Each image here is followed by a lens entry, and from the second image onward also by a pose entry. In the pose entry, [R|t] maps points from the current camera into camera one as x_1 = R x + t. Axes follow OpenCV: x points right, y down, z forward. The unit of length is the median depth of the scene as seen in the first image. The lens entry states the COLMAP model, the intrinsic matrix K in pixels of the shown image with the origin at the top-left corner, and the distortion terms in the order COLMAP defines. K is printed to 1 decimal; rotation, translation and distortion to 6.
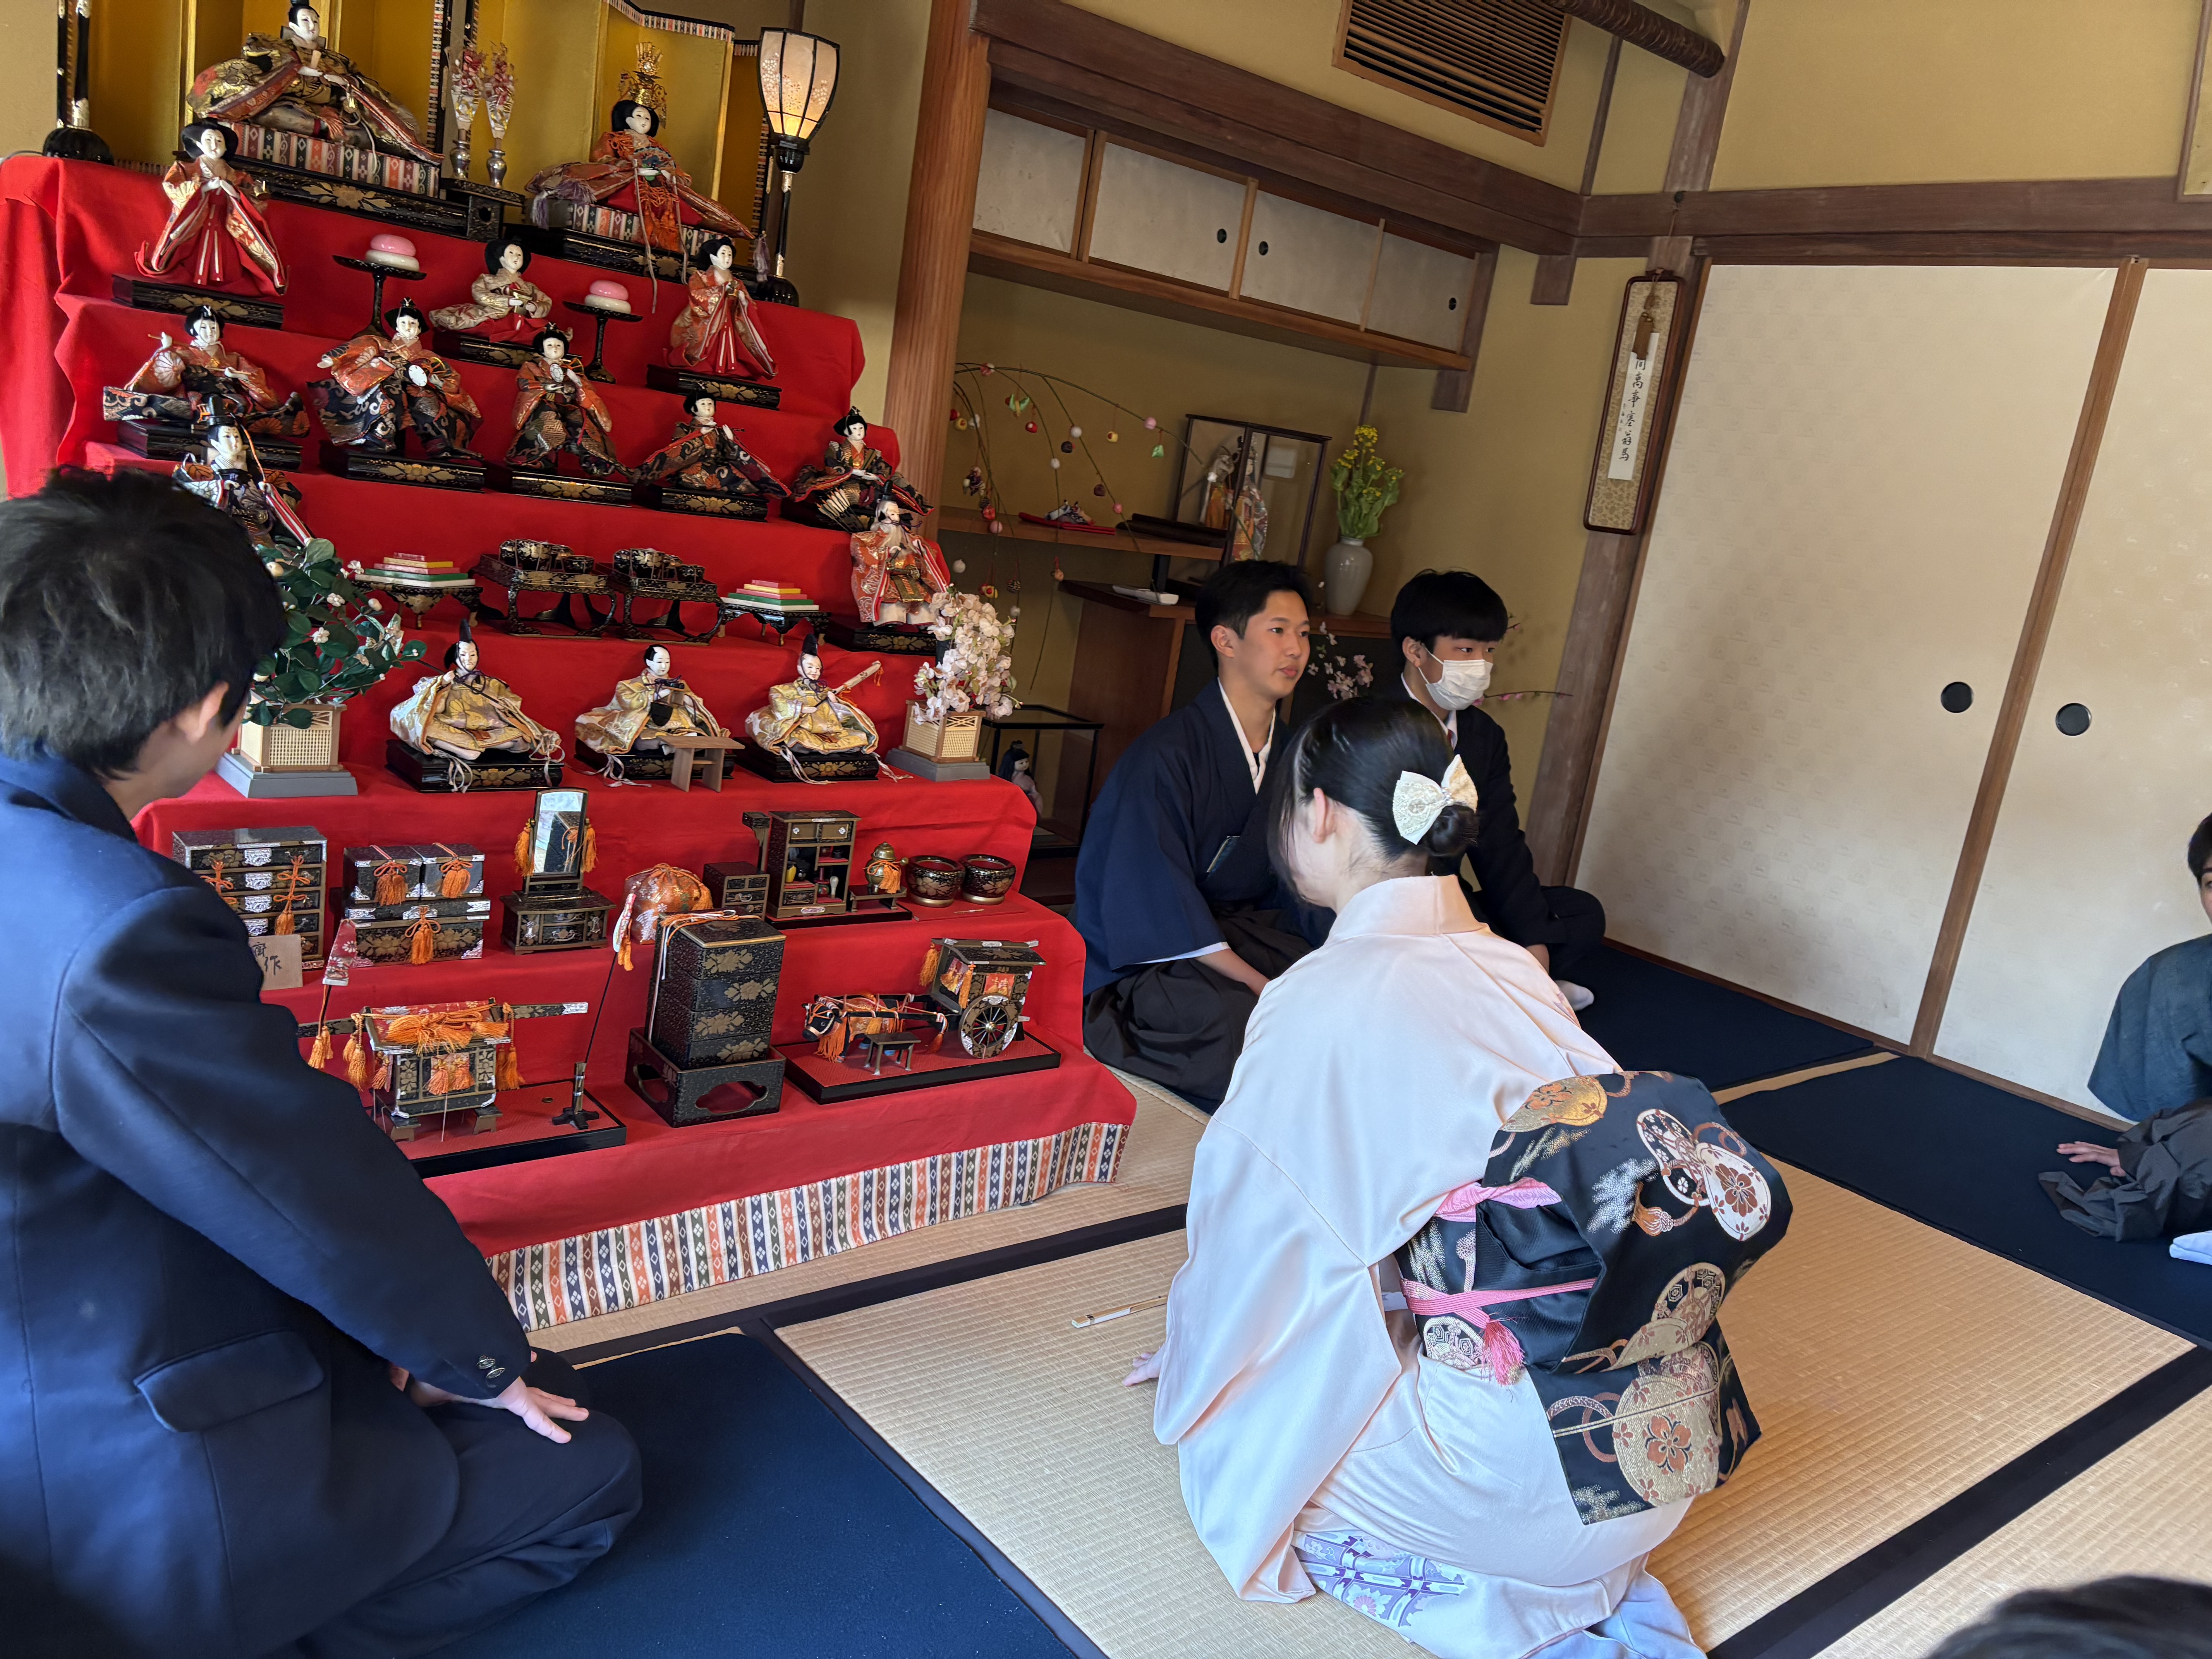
lens RADIAL K [[1670.7, 0, 1095.4], [0, 1670.7, 863.9], [0, 0, 1]] dist [0.037149, -0.042973]
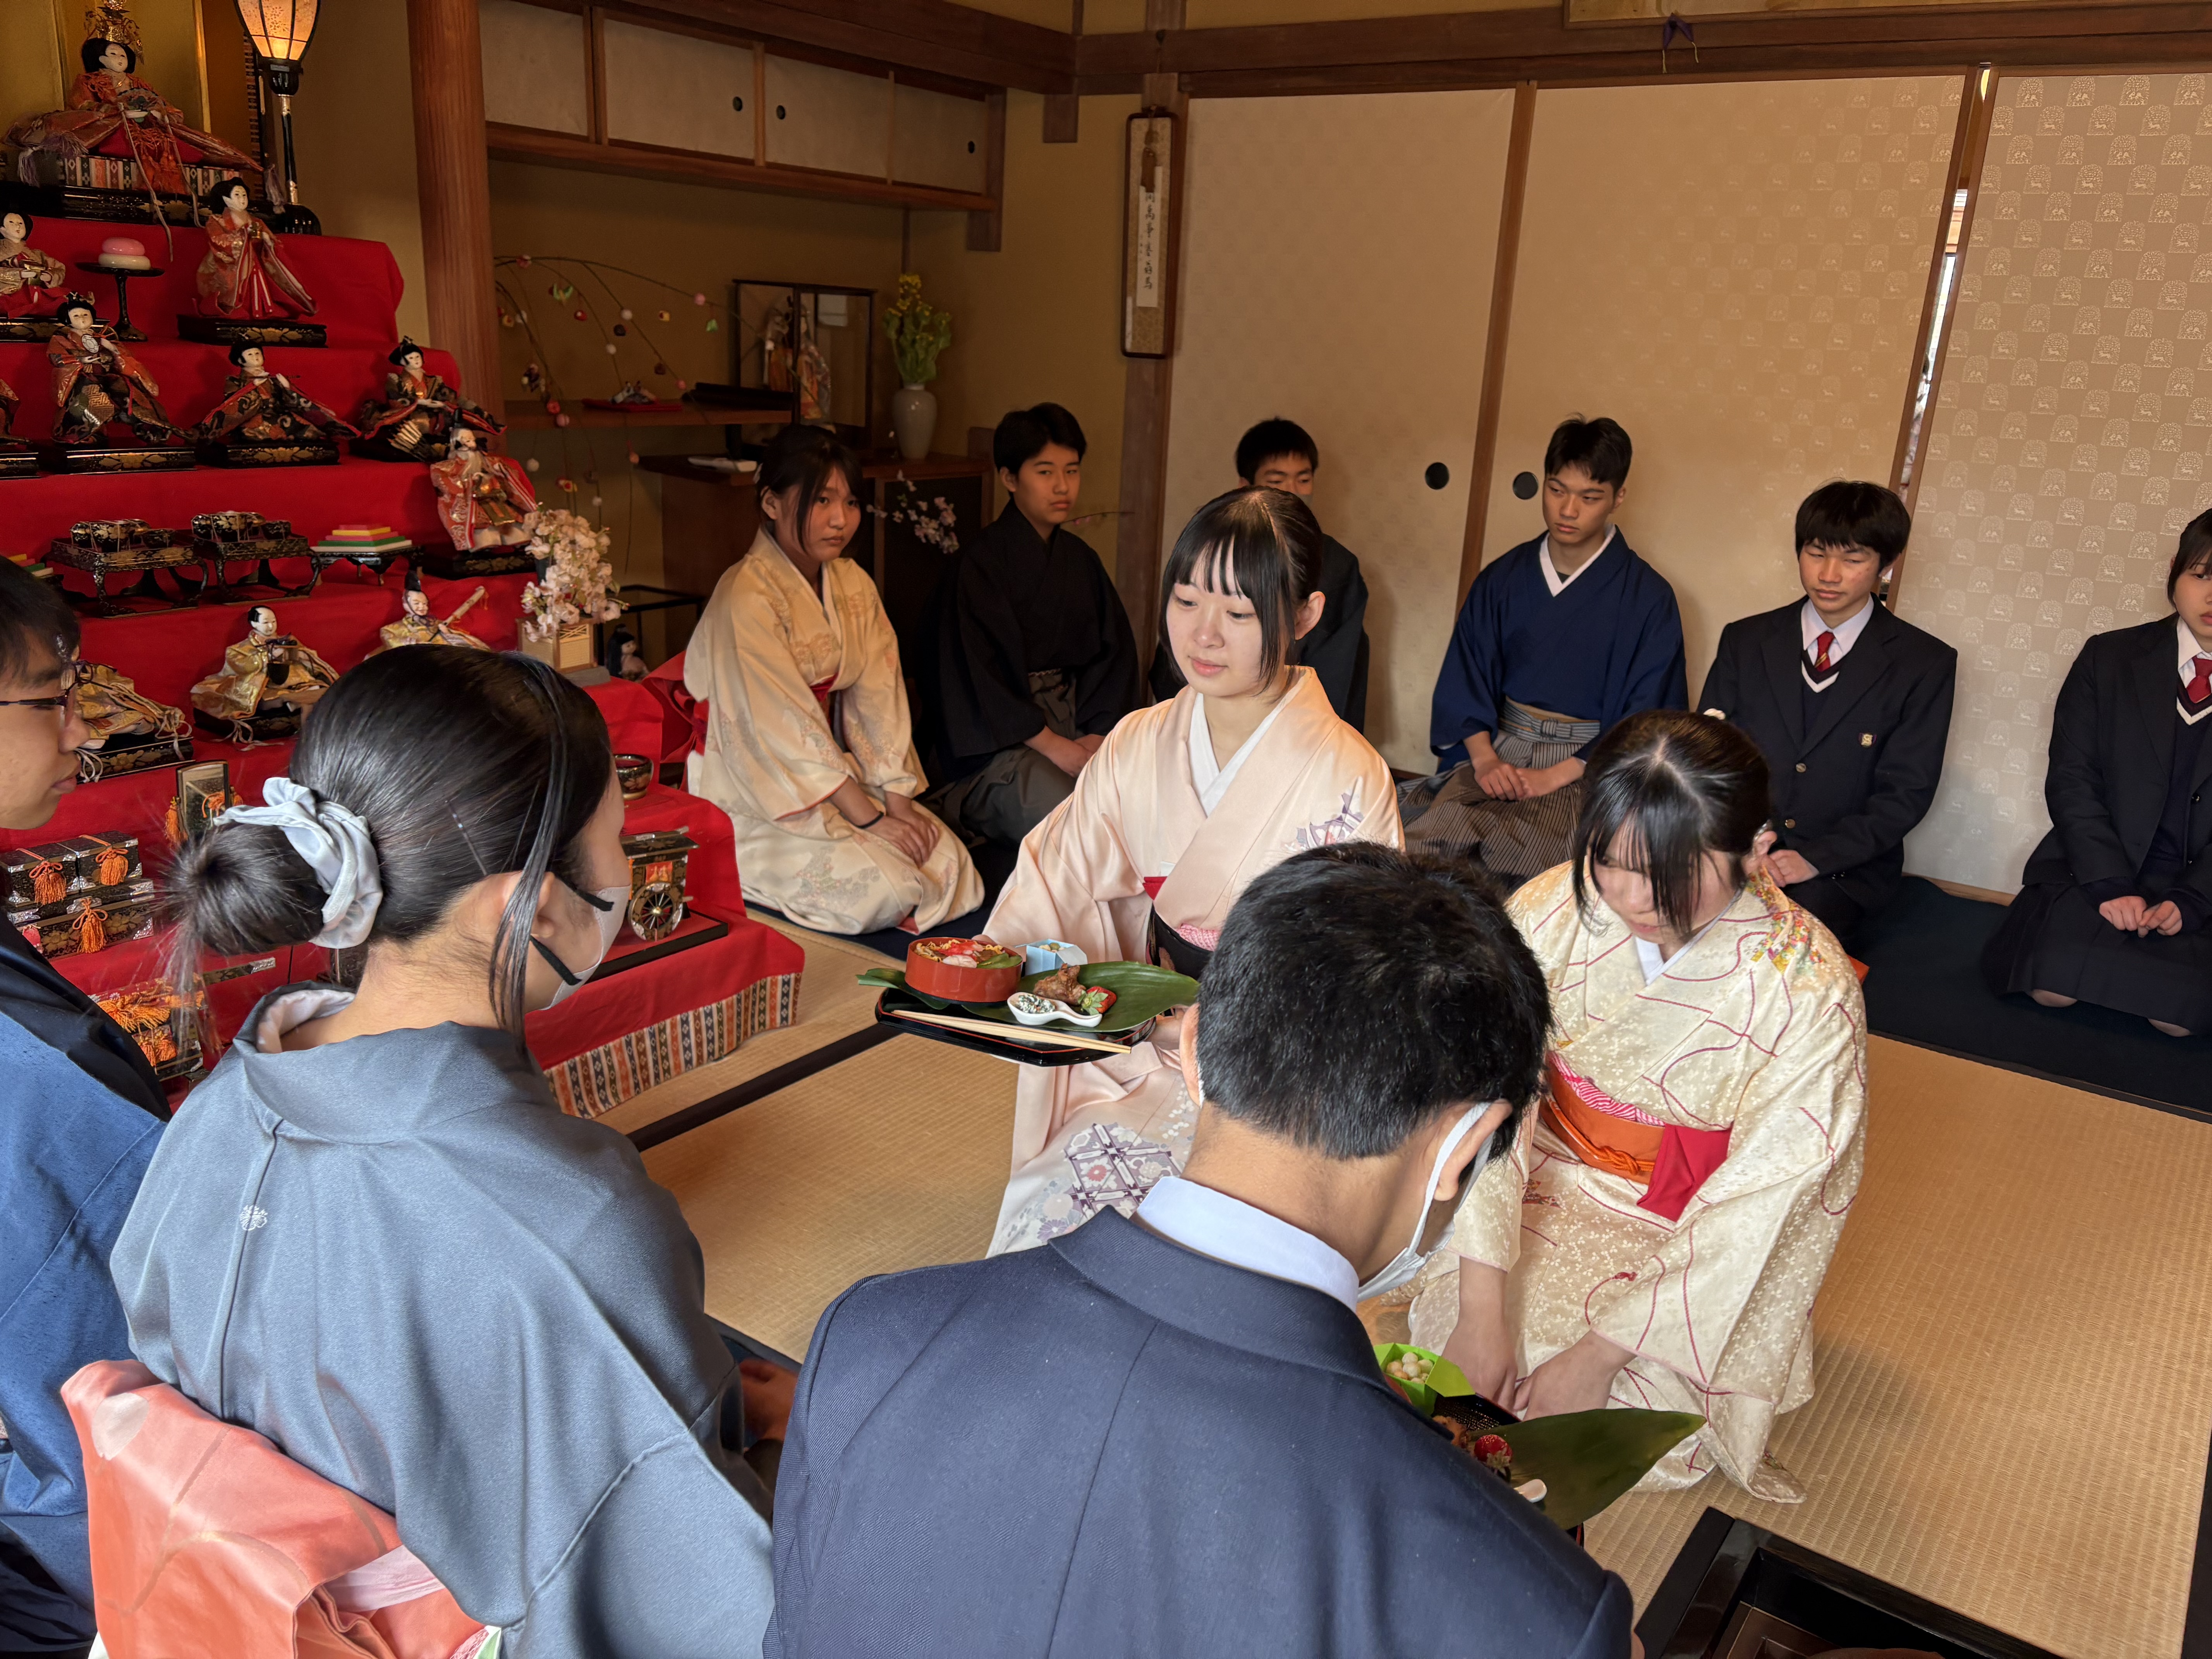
lens RADIAL K [[1670.7, 0, 1124.4], [0, 1670.7, 848.6], [0, 0, 1]] dist [0.037149, -0.042973]
pose [[0.959668, -0.170628, 0.223436, -0.006711], [0.147114, 0.982046, 0.118082, -0.024133], [-0.239572, -0.080449, 0.967540, -0.118983]]
